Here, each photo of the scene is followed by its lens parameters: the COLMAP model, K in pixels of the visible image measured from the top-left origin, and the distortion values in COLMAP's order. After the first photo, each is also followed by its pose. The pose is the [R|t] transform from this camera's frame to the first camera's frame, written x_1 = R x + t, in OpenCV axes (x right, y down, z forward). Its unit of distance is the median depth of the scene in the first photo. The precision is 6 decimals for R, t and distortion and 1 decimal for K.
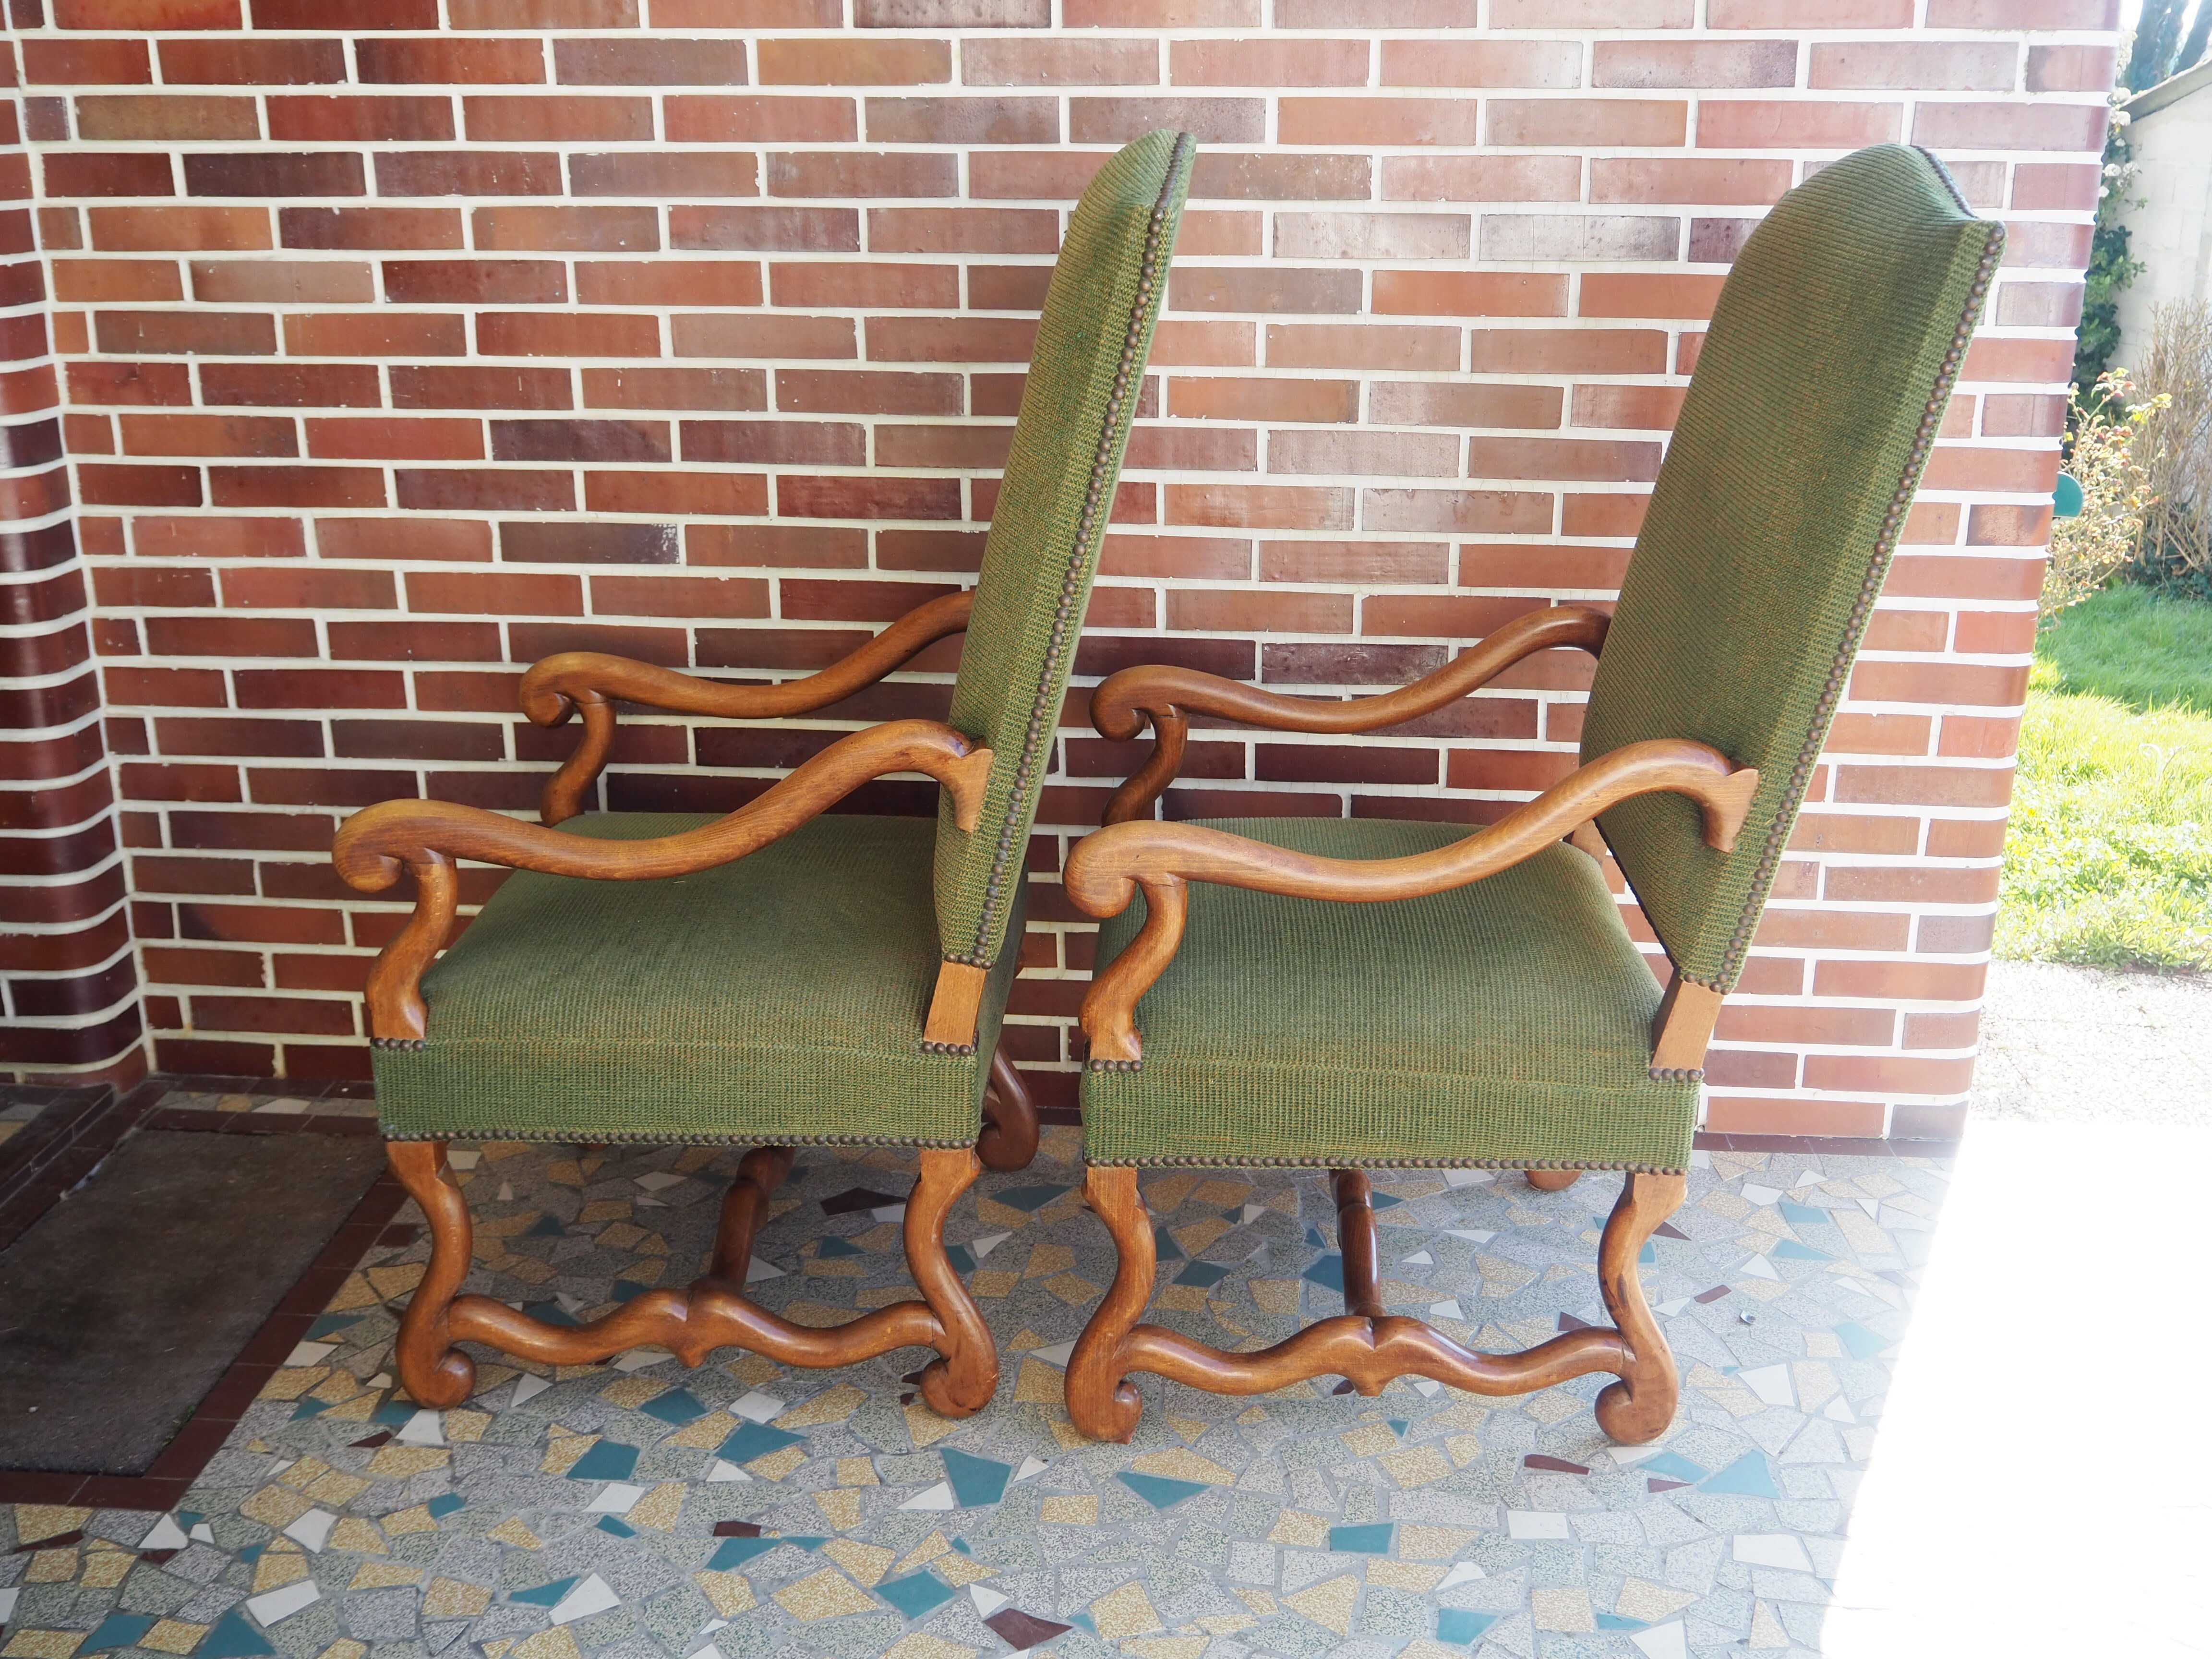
lens RADIAL K [[2239.8, 0, 1109.2], [0, 2239.8, 857.1], [0, 0, 1]] dist [-0.022137, 0.000000]
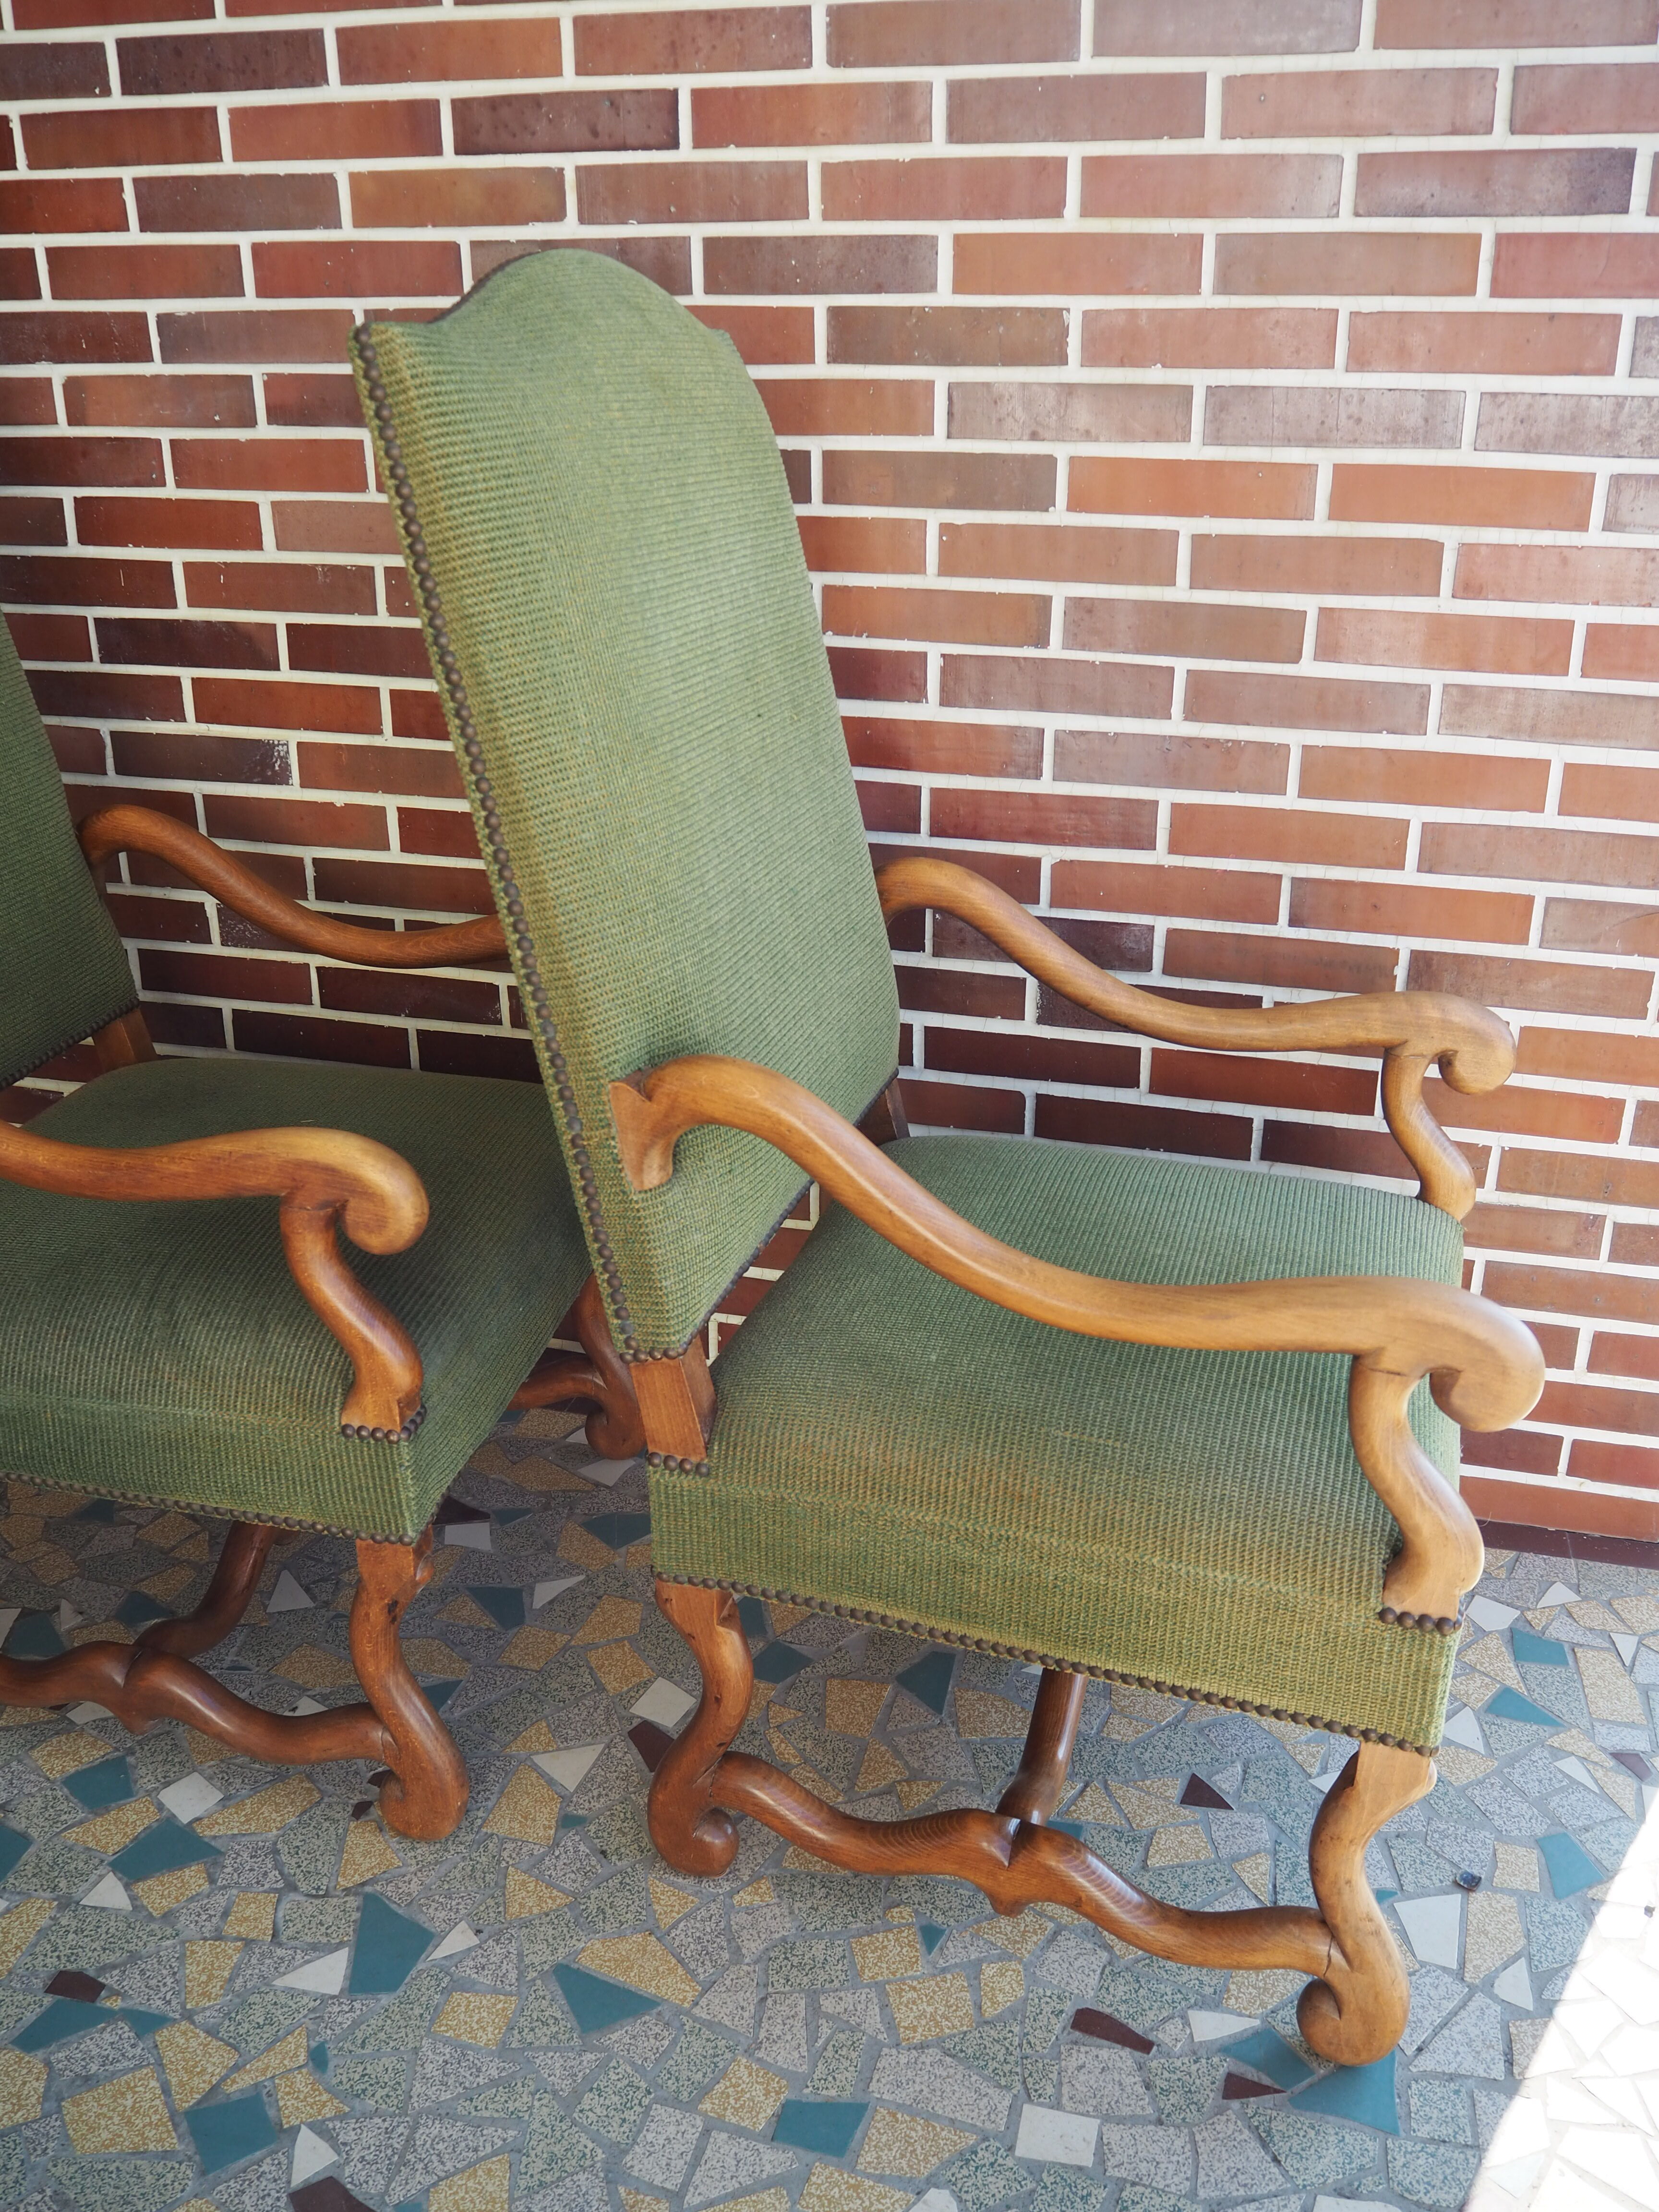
lens RADIAL K [[1843.7, 0, 822.7], [0, 1843.7, 1108.2], [0, 0, 1]] dist [-0.057404, 0.023512]
pose [[0.983908, 0.071104, -0.163919, 0.156720], [-0.060661, 0.995849, 0.067863, -0.069992], [0.168064, -0.056828, 0.984137, 0.331614]]
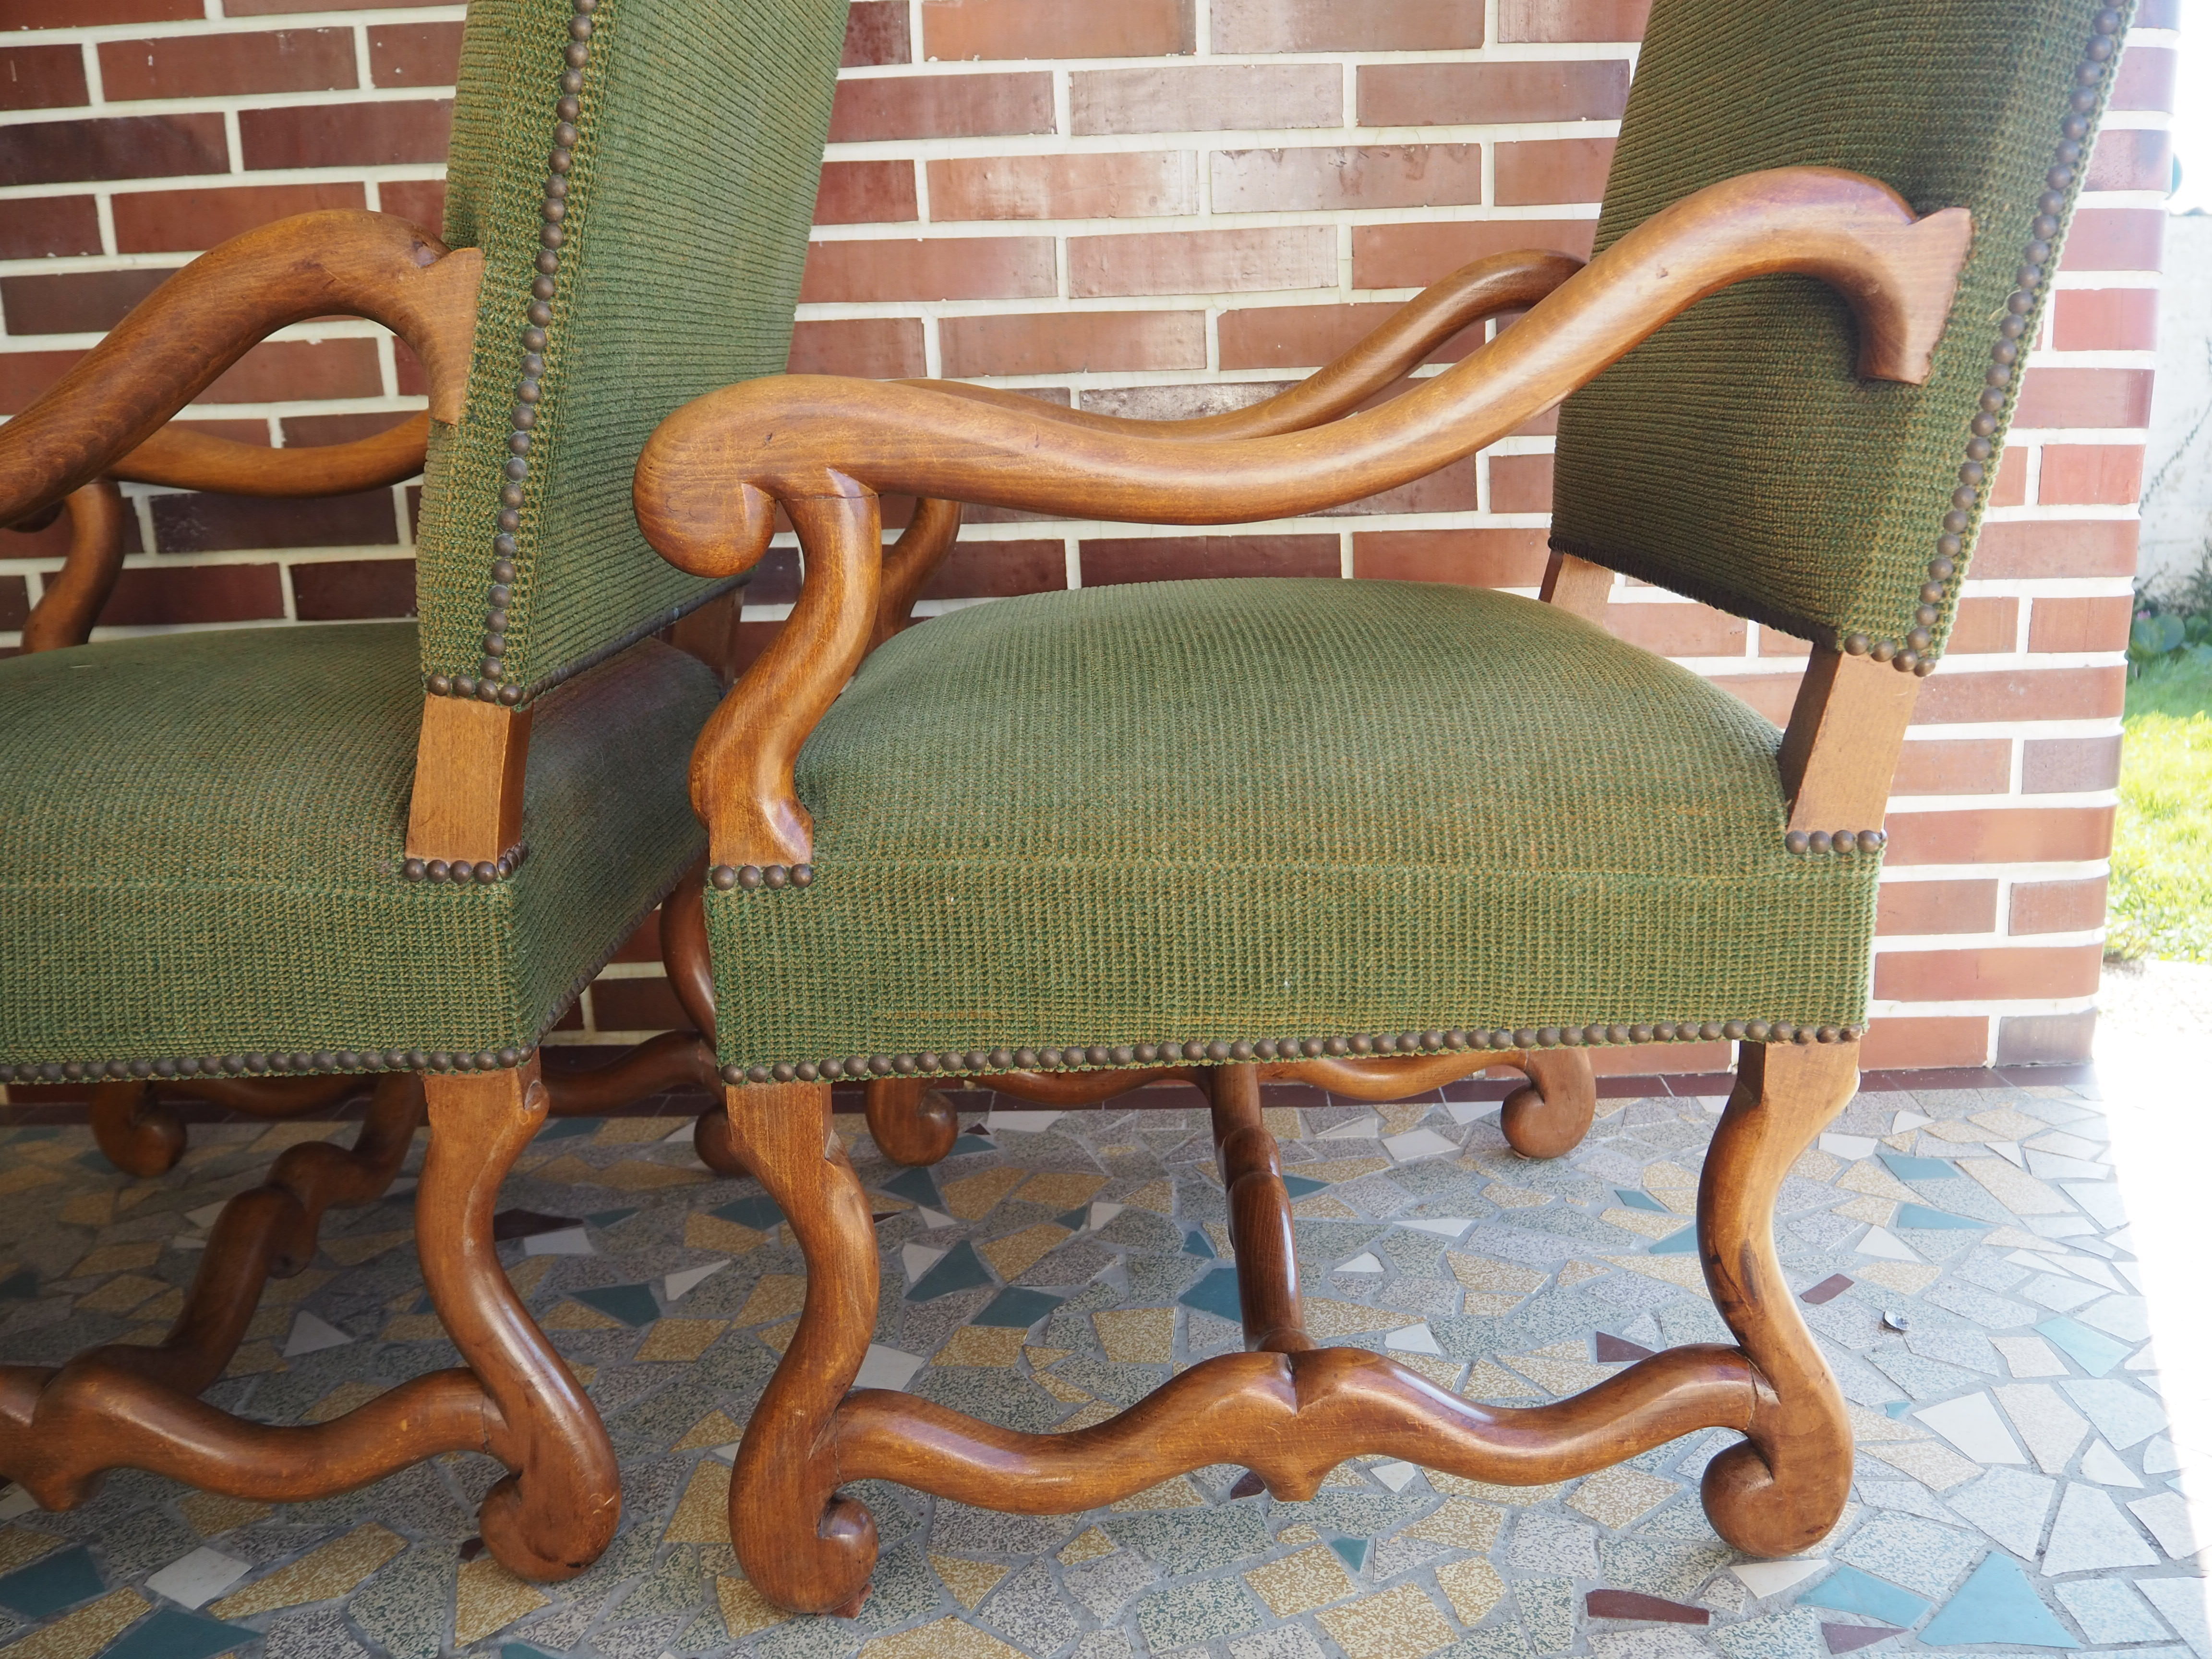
lens RADIAL K [[1843.7, 0, 1113.8], [0, 1843.7, 829.2], [0, 0, 1]] dist [-0.057404, 0.023512]
pose [[0.998302, -0.048068, 0.032915, 0.057229], [0.051053, 0.993990, -0.096838, 0.104172], [-0.028063, 0.098354, 0.994756, 0.472287]]
